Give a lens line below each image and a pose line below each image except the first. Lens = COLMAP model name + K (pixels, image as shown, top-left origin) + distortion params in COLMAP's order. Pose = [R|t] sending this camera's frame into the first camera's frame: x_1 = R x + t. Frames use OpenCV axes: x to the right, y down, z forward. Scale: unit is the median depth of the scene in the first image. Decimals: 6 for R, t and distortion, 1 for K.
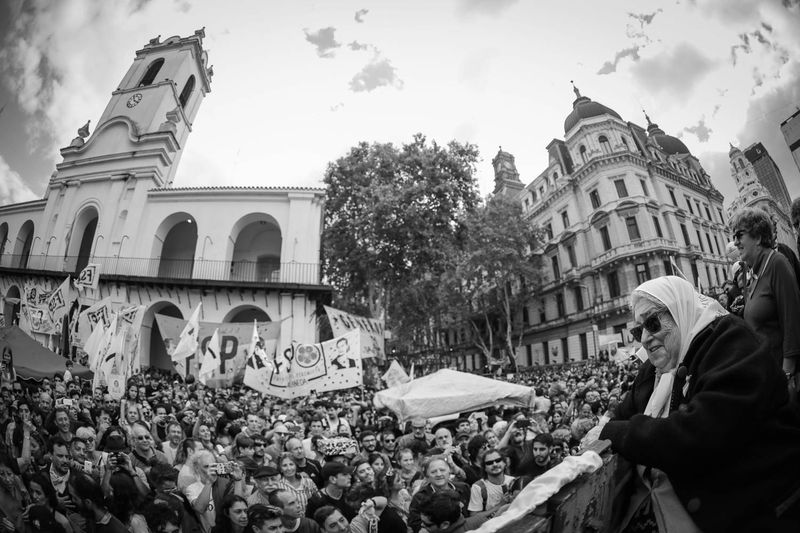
lens RADIAL K [[423.1, 0, 400.0], [0, 423.1, 266.5], [0, 0, 1]] dist [-0.000881, 0.000576]
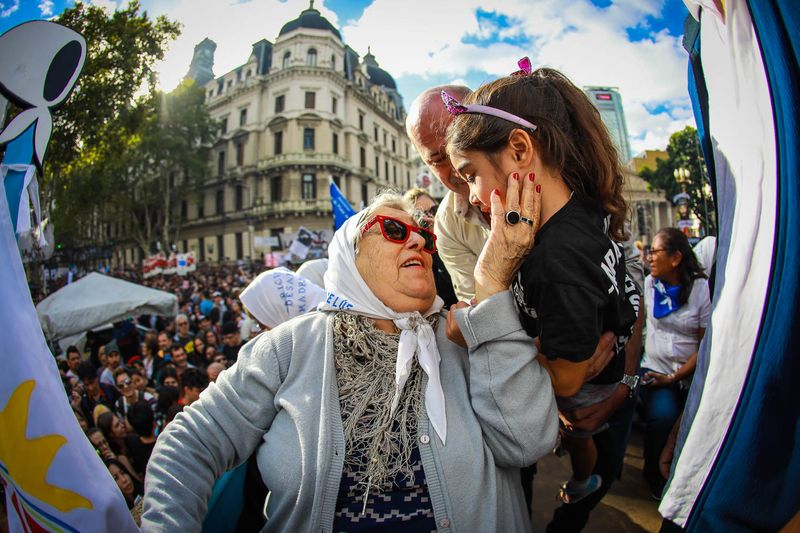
lens RADIAL K [[423.1, 0, 400.0], [0, 423.1, 266.5], [0, 0, 1]] dist [-0.000881, 0.000576]
pose [[0.922841, 0.089602, 0.374614, 0.384757], [-0.134290, 0.986388, 0.094889, 0.084311], [-0.361013, -0.137874, 0.922313, -0.067506]]
